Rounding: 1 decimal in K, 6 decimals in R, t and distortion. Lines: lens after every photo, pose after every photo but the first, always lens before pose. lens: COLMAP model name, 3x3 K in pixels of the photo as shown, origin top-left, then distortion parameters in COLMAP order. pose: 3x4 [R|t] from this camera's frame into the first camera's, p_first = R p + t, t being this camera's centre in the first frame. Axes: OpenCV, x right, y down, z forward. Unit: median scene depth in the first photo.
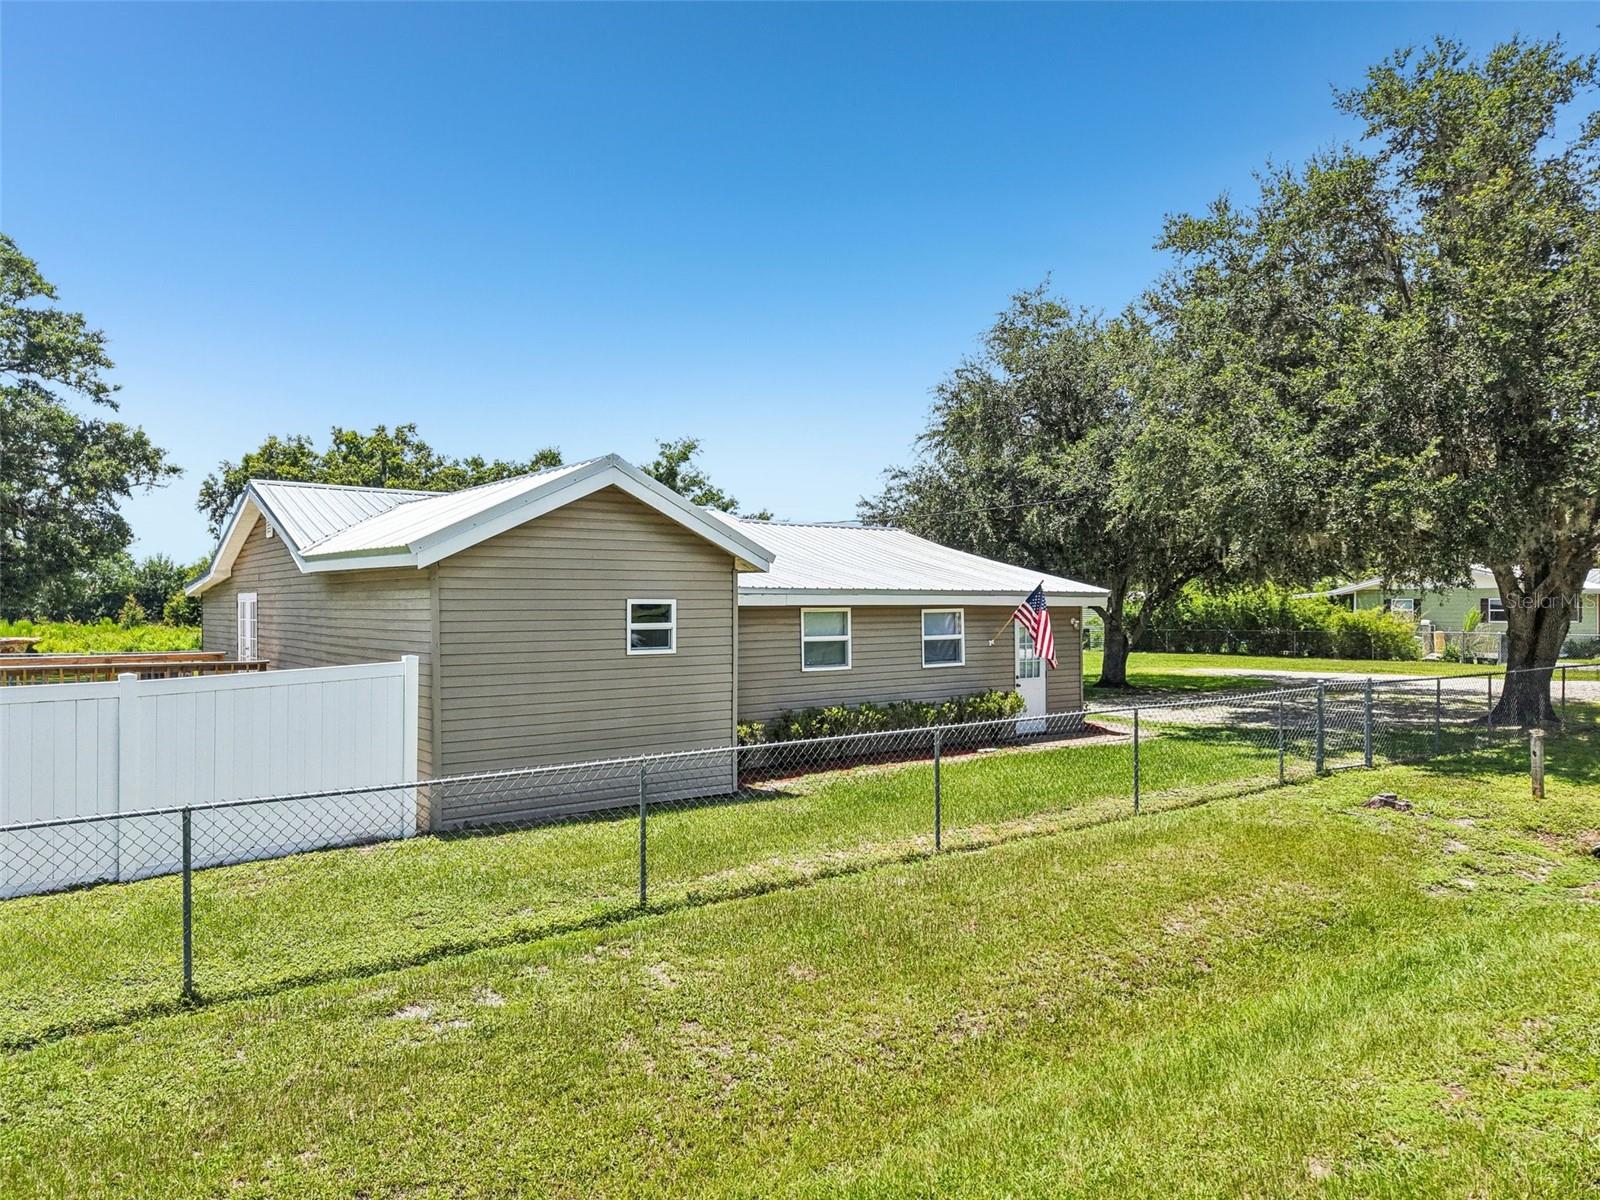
lens RADIAL K [[1078.0, 0, 800.0], [0, 1078.0, 600.0], [0, 0, 1]] dist [0.033855, -0.004945]
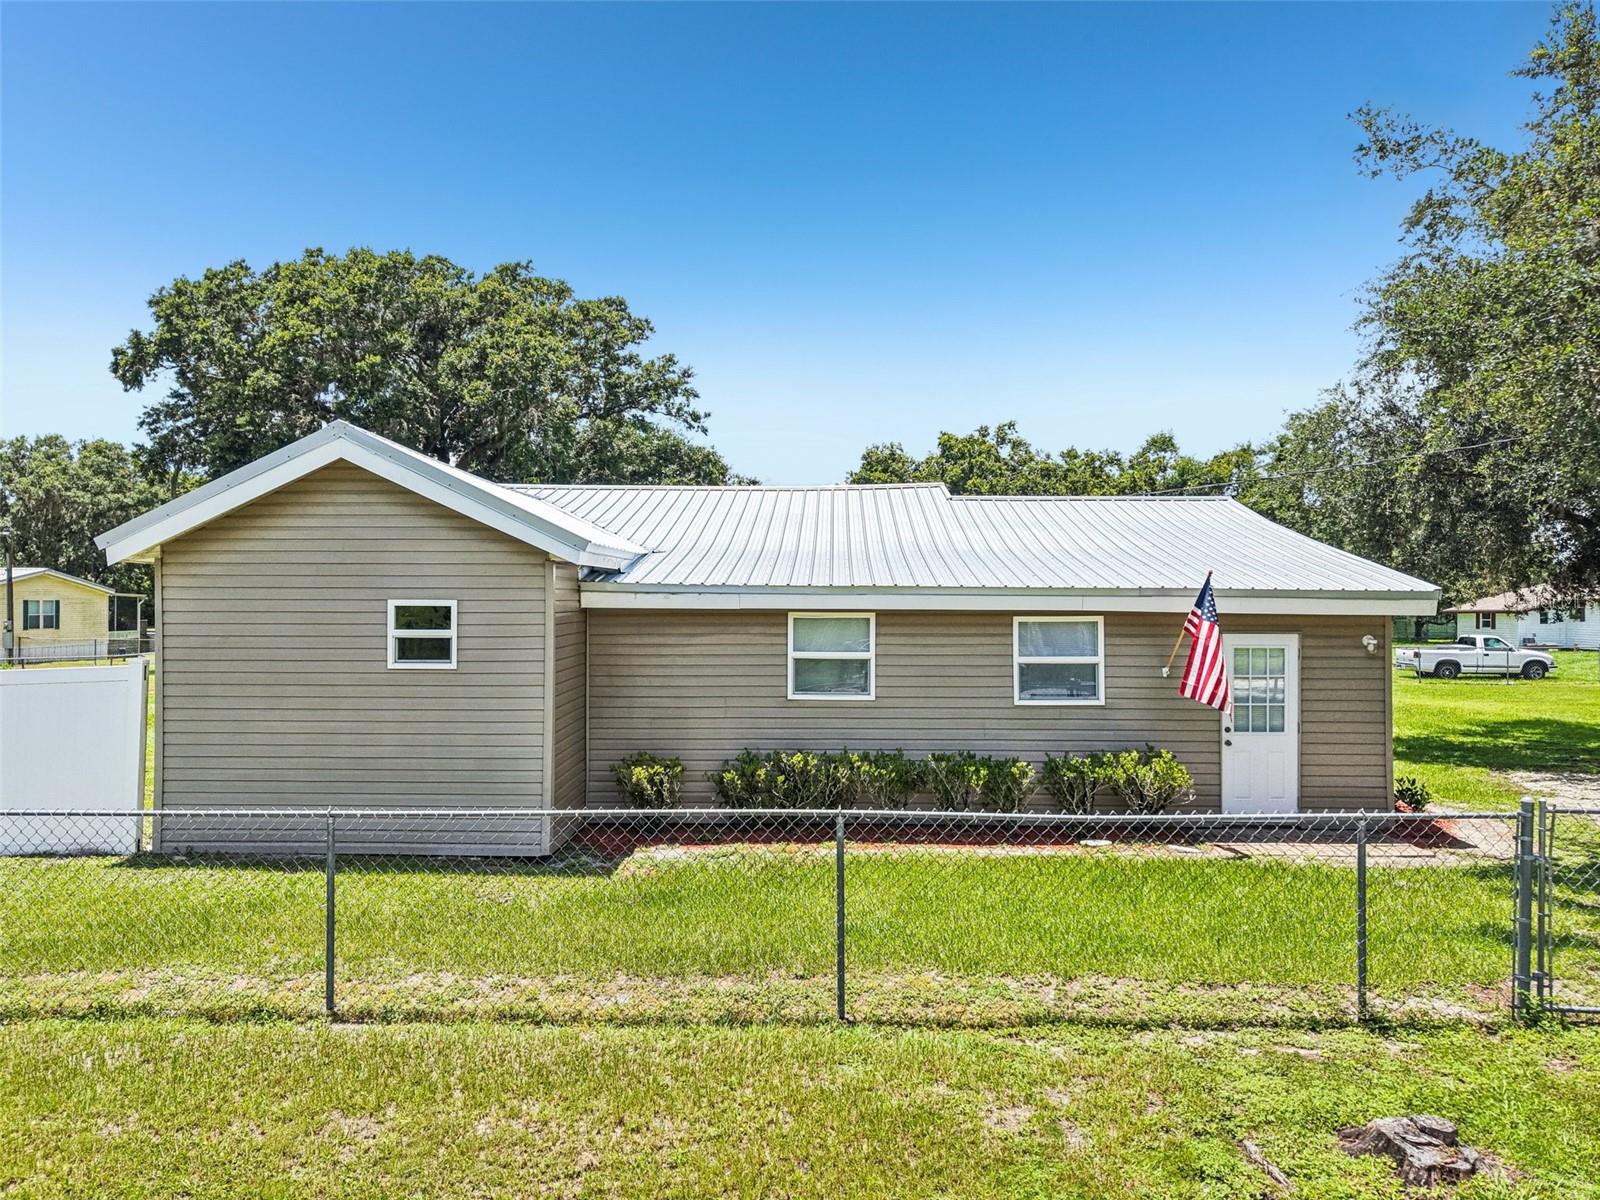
lens RADIAL K [[1078.0, 0, 800.0], [0, 1078.0, 600.0], [0, 0, 1]] dist [0.033855, -0.004945]
pose [[0.787165, 0.006008, -0.616713, 0.443156], [-0.004573, 0.999982, 0.003904, -0.003750], [0.616725, -0.000253, 0.787178, 0.417138]]
